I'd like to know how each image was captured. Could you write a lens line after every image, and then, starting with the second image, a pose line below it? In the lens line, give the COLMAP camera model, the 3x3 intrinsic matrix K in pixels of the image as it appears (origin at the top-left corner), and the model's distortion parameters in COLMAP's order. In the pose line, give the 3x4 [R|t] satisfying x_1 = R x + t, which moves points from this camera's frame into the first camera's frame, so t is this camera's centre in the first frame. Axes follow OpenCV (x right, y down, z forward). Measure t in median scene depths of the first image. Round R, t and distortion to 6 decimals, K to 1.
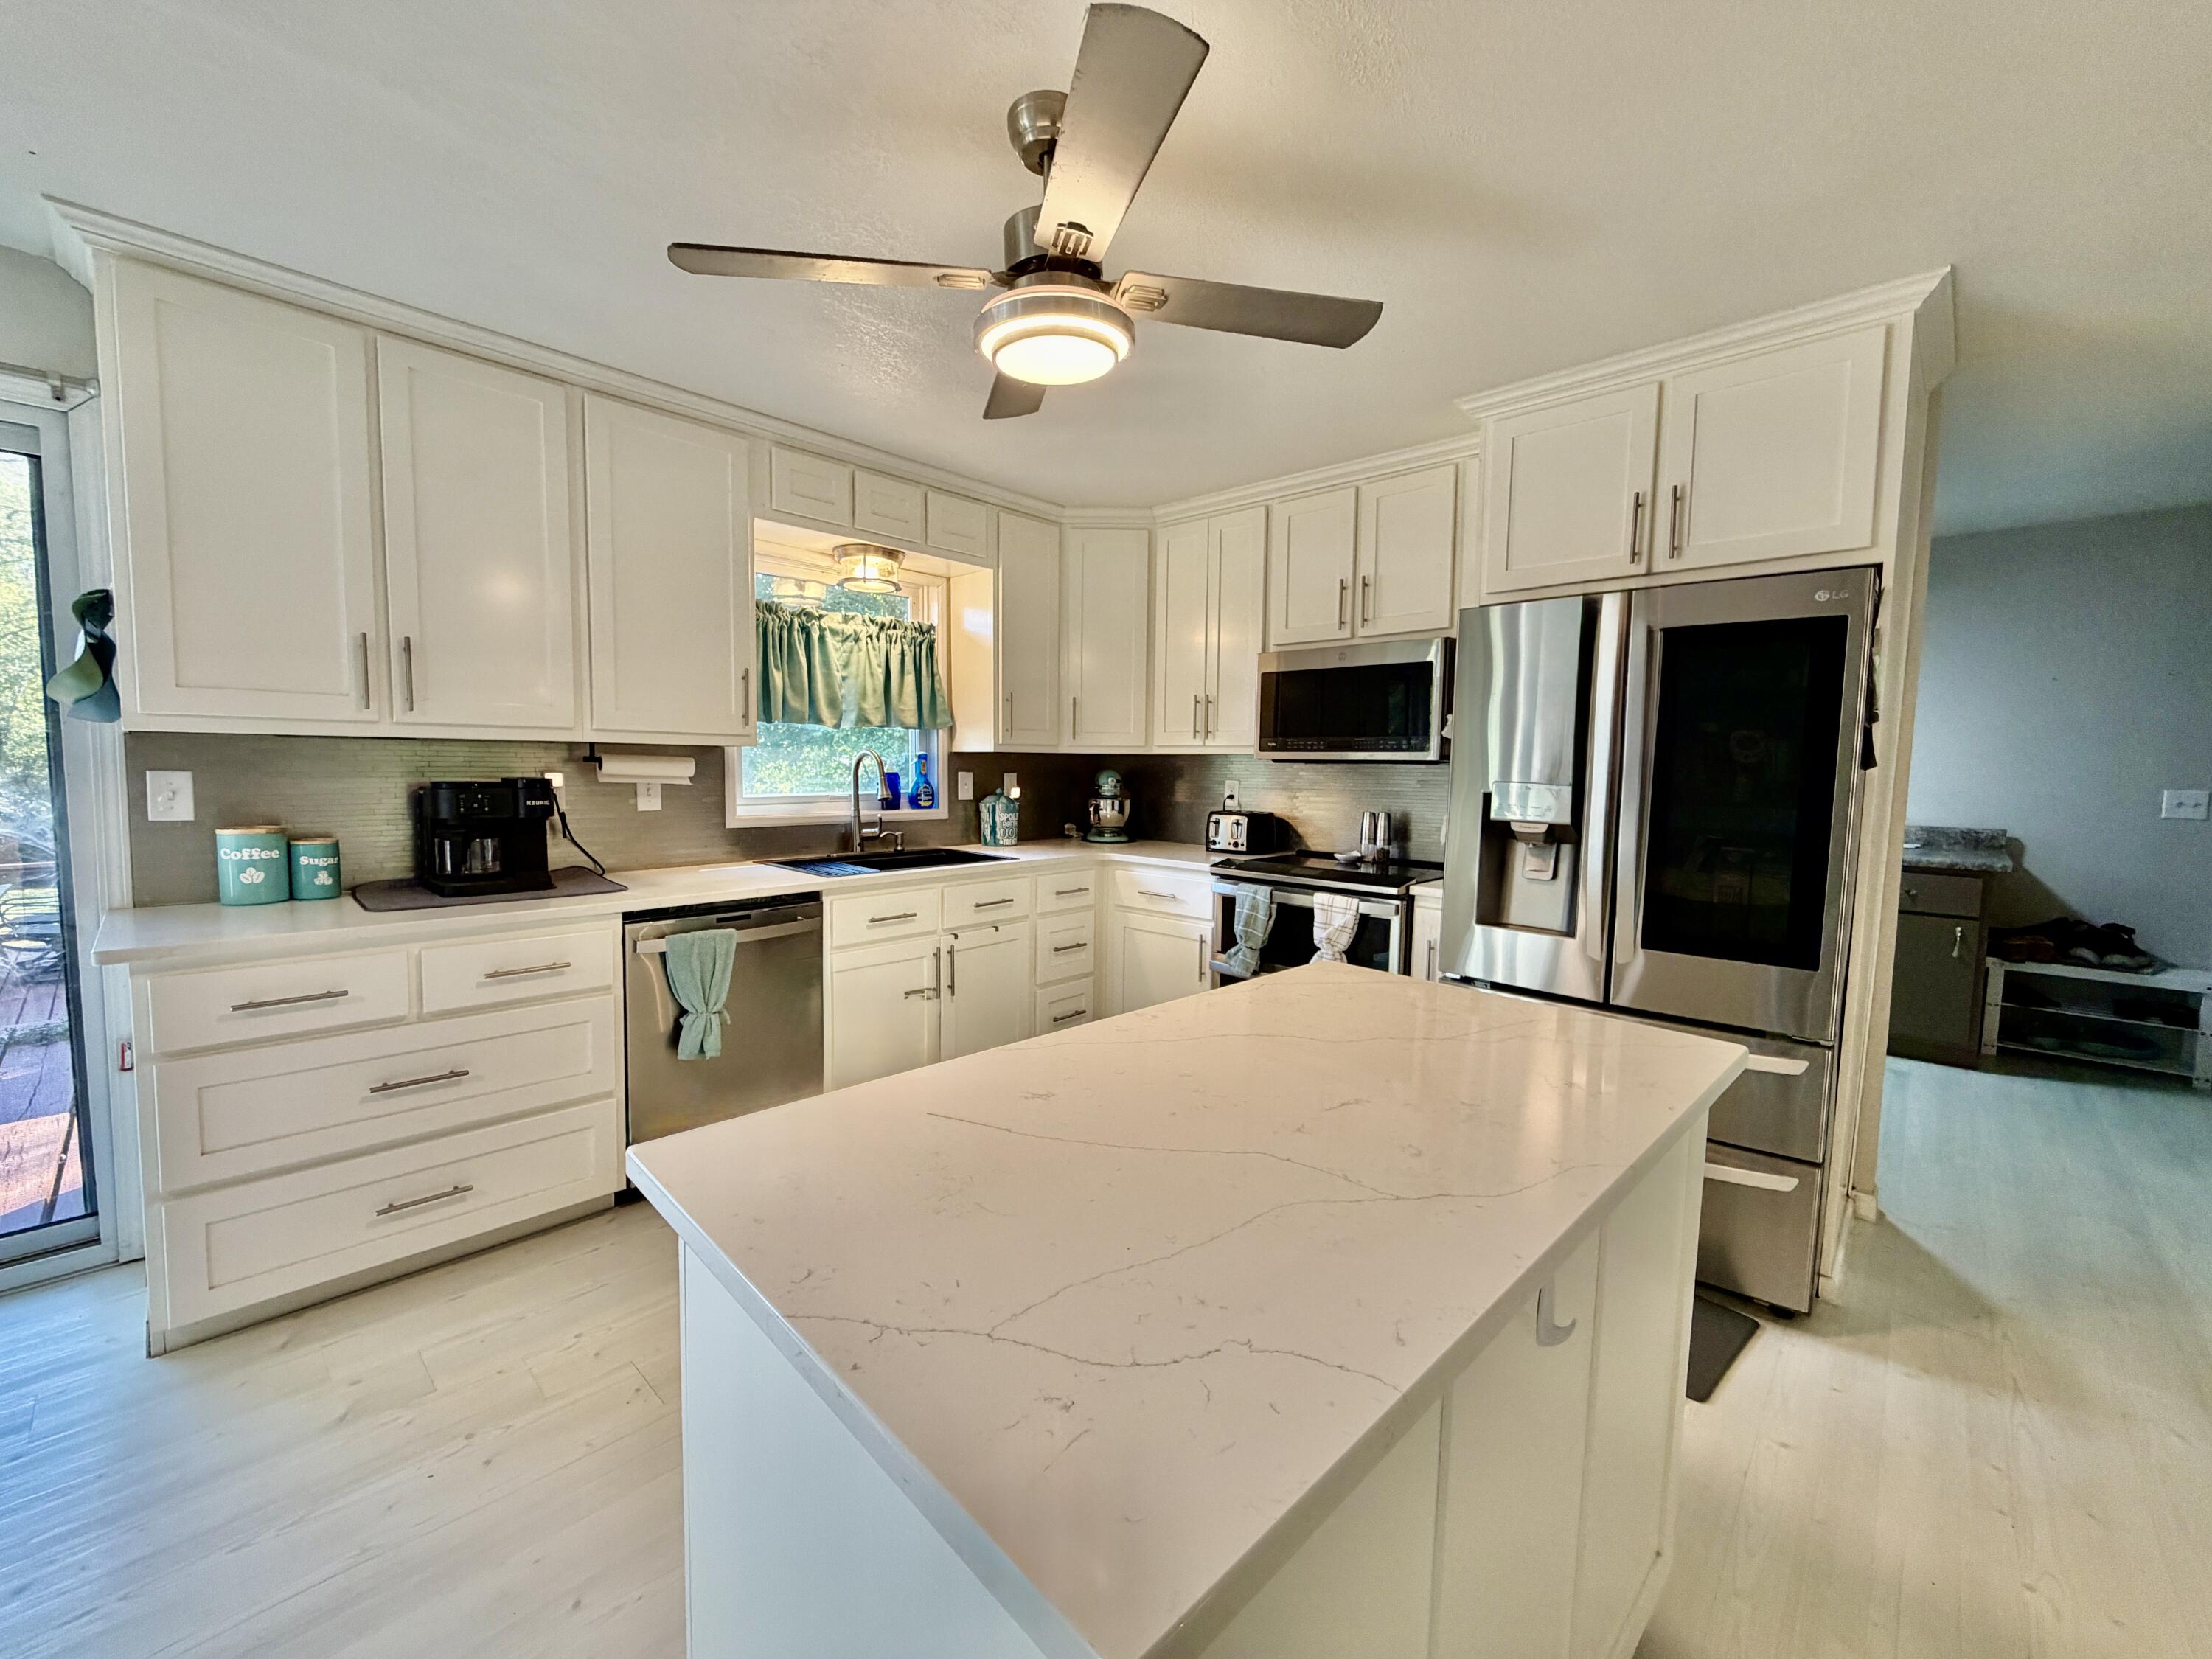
lens RADIAL K [[881.1, 0, 1101.9], [0, 881.1, 833.7], [0, 0, 1]] dist [-0.001250, 0.000134]
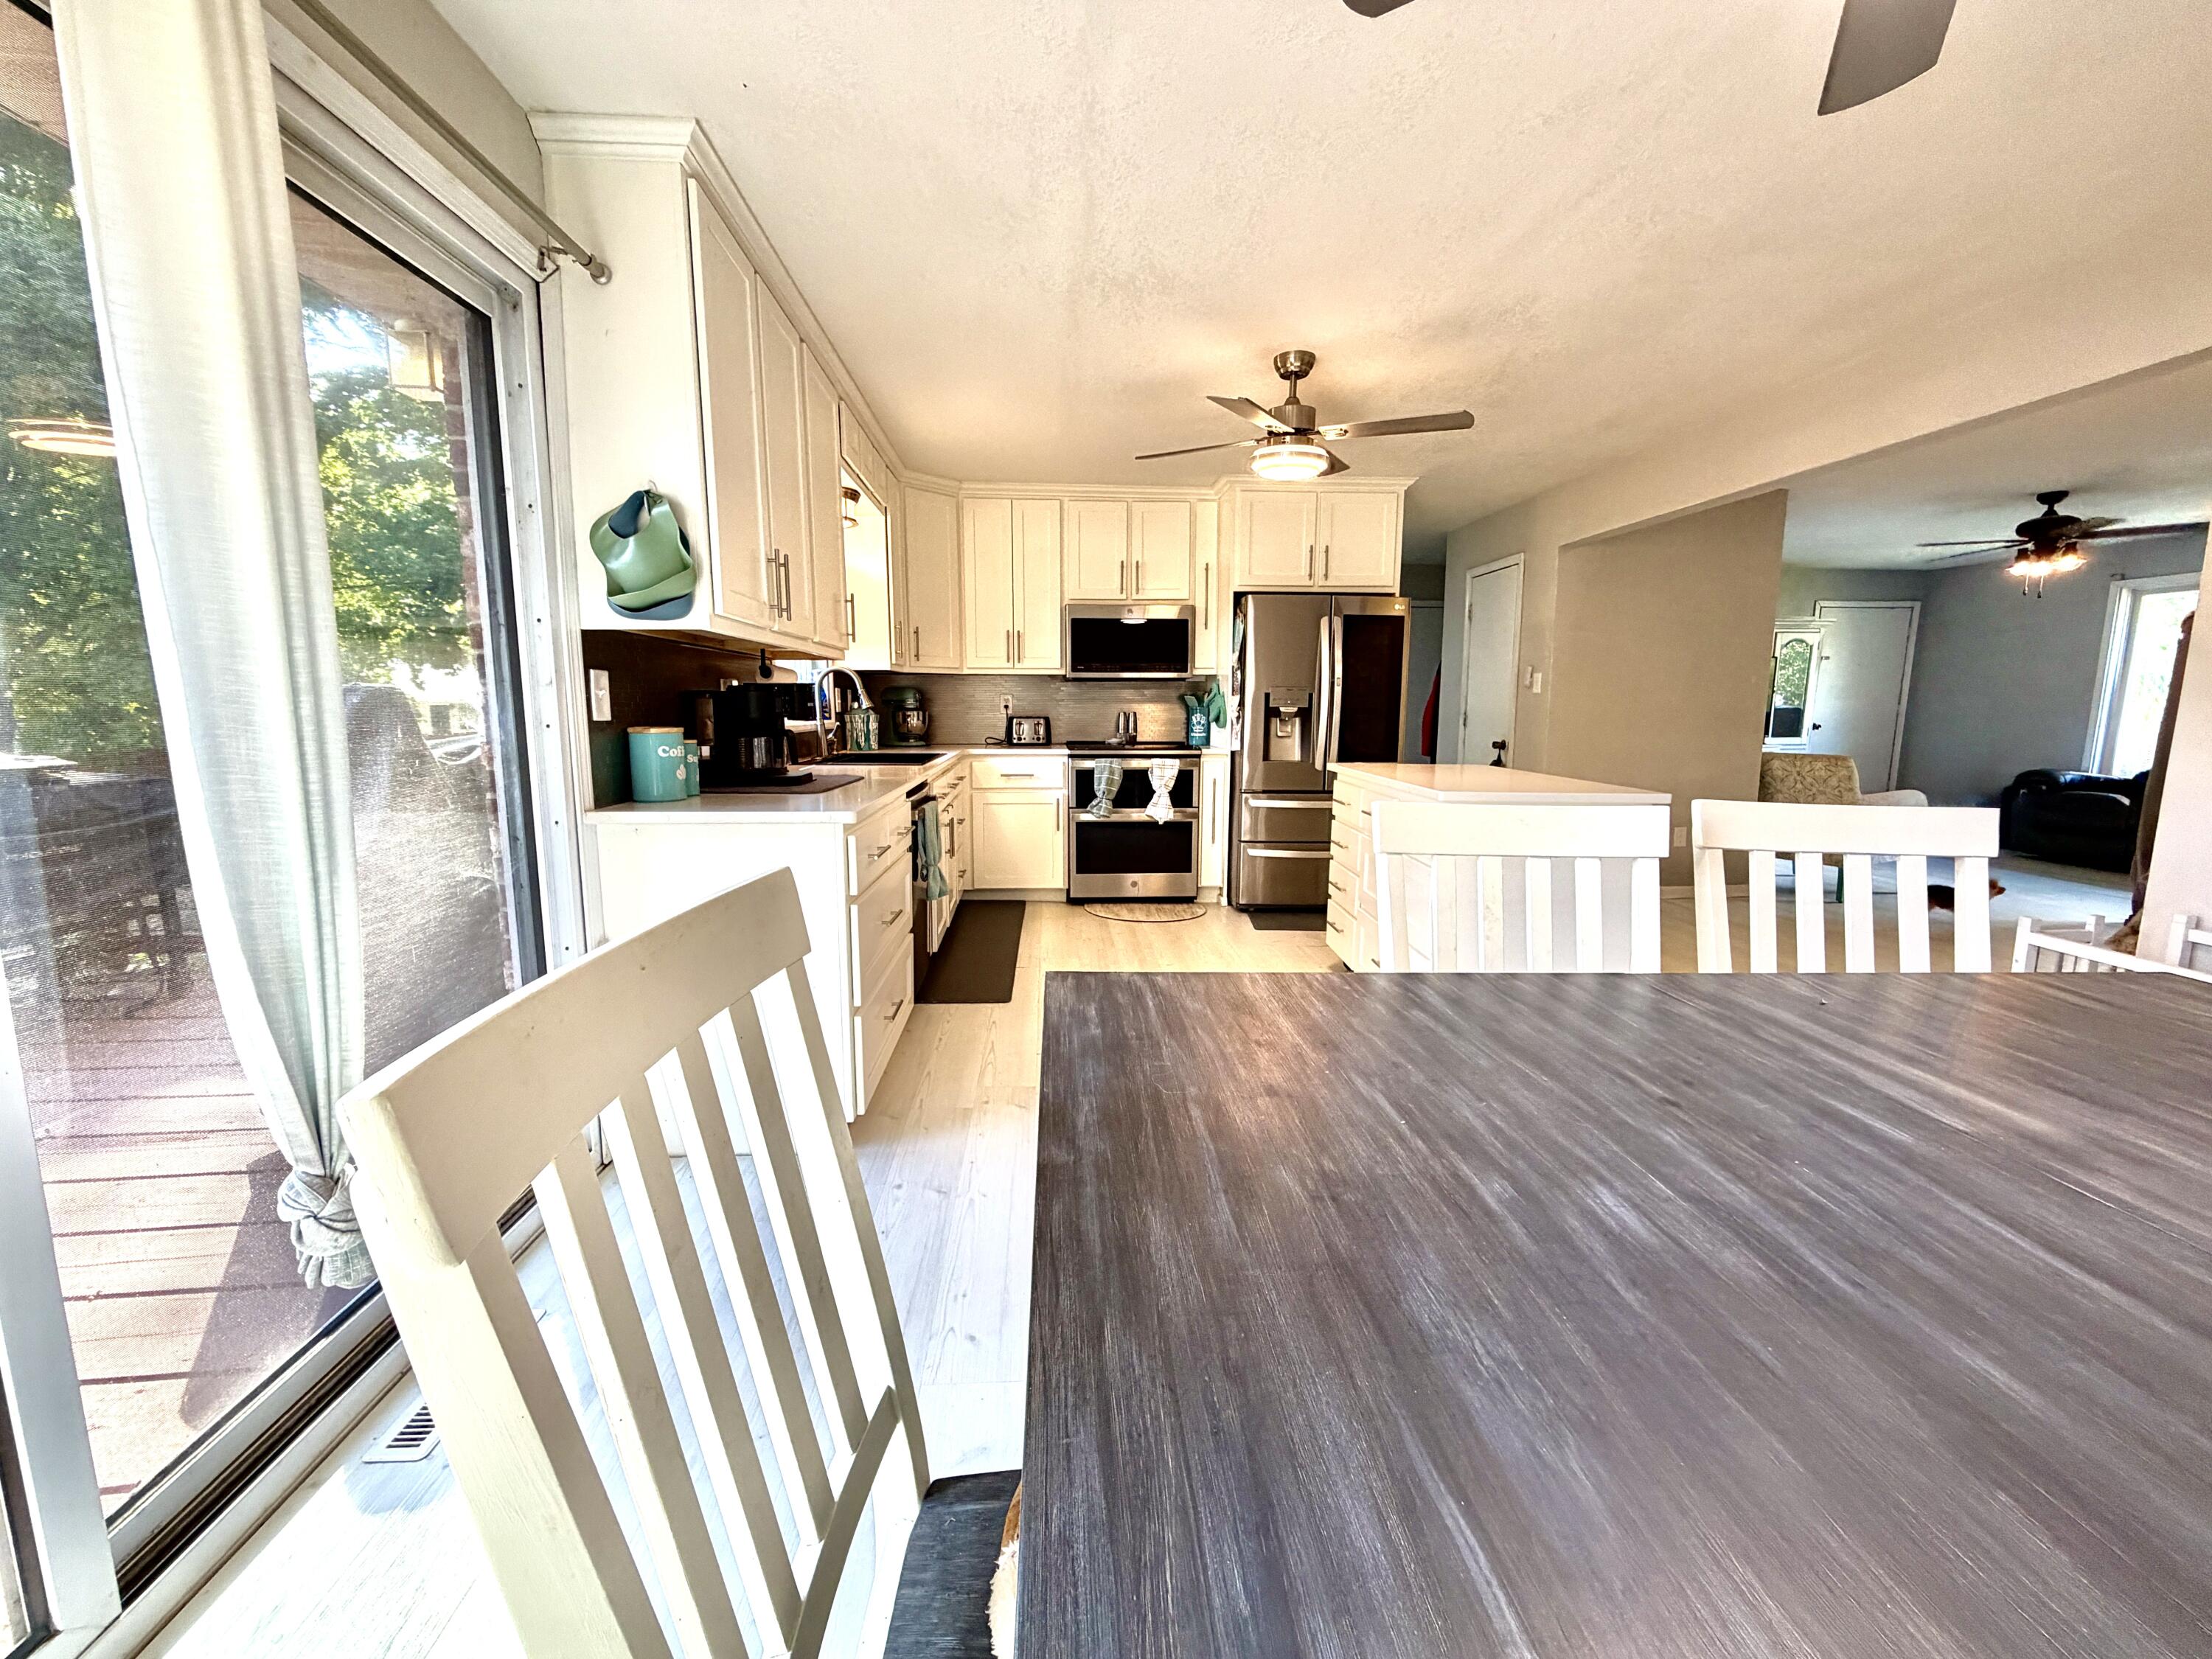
lens RADIAL K [[881.1, 0, 1101.9], [0, 881.1, 833.7], [0, 0, 1]] dist [-0.001250, 0.000134]
pose [[0.686809, -0.117753, 0.717236, -0.863064], [0.066101, 0.992819, 0.099700, 0.030593], [-0.723826, -0.021065, 0.689661, -0.056836]]
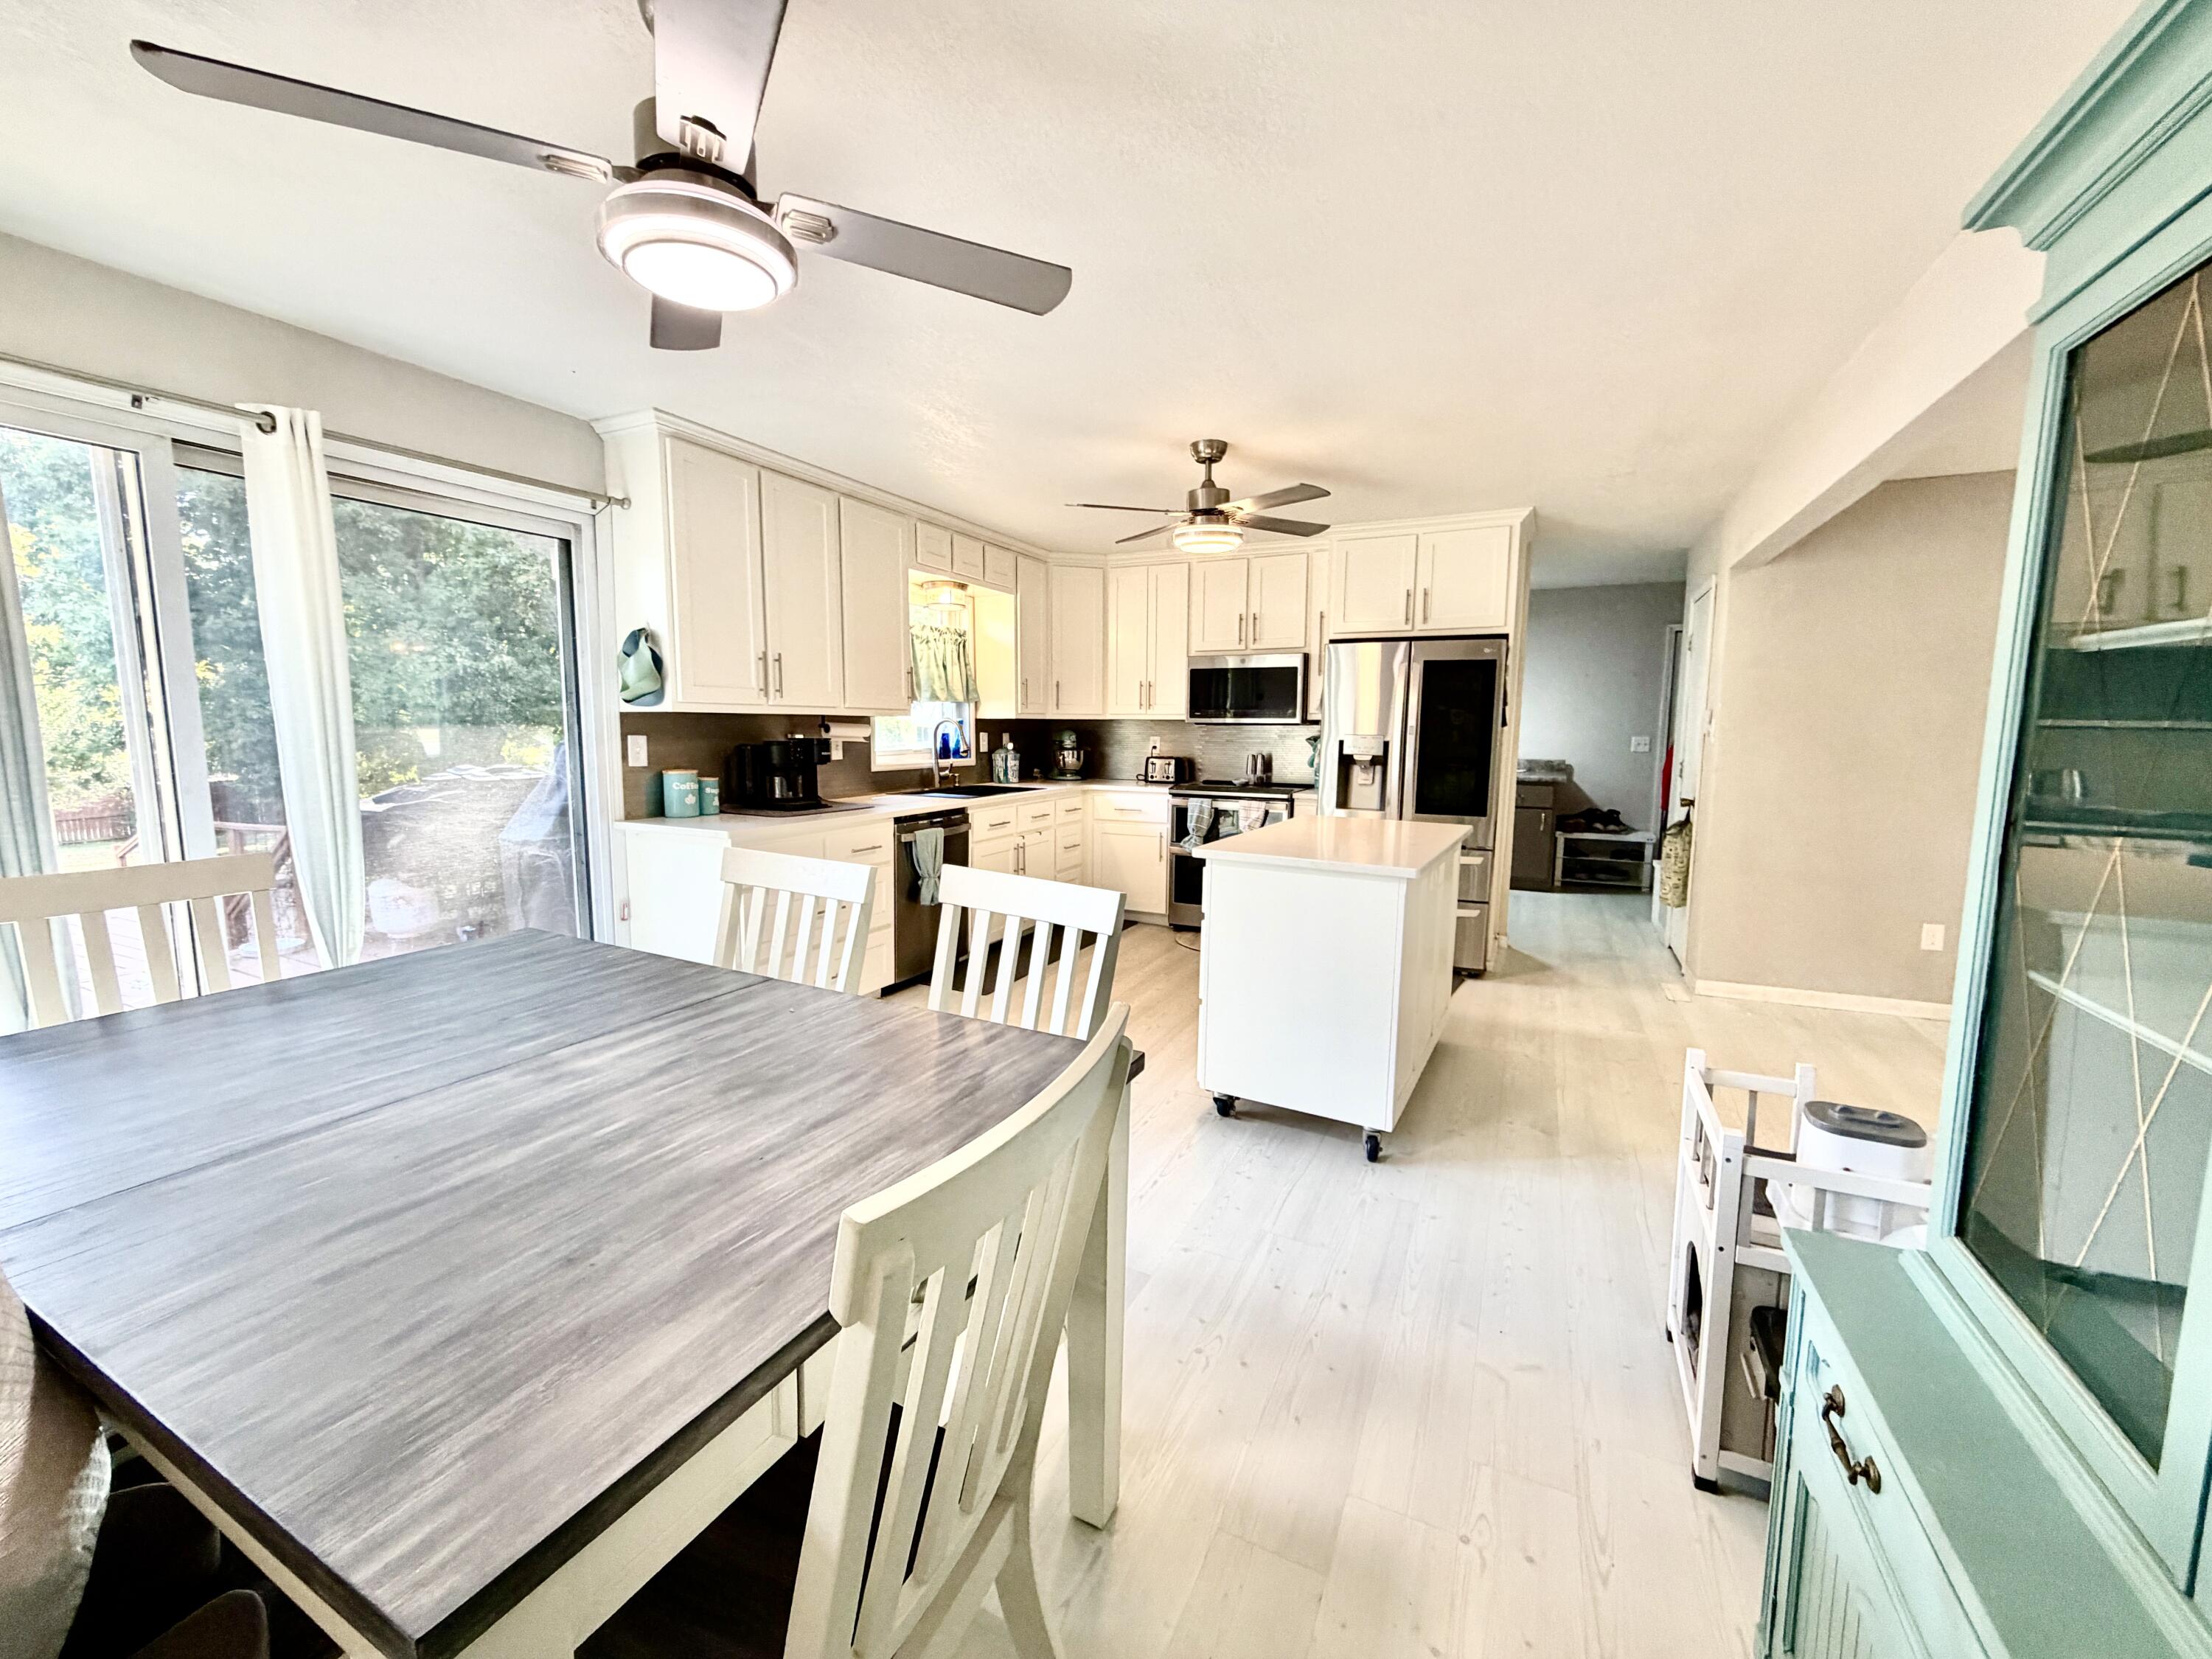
lens RADIAL K [[881.1, 0, 1101.9], [0, 881.1, 833.7], [0, 0, 1]] dist [-0.001250, 0.000134]
pose [[0.955851, -0.041966, 0.290839, -0.444888], [0.028667, 0.998346, 0.049837, 0.032555], [-0.292449, -0.039299, 0.955473, -0.492474]]
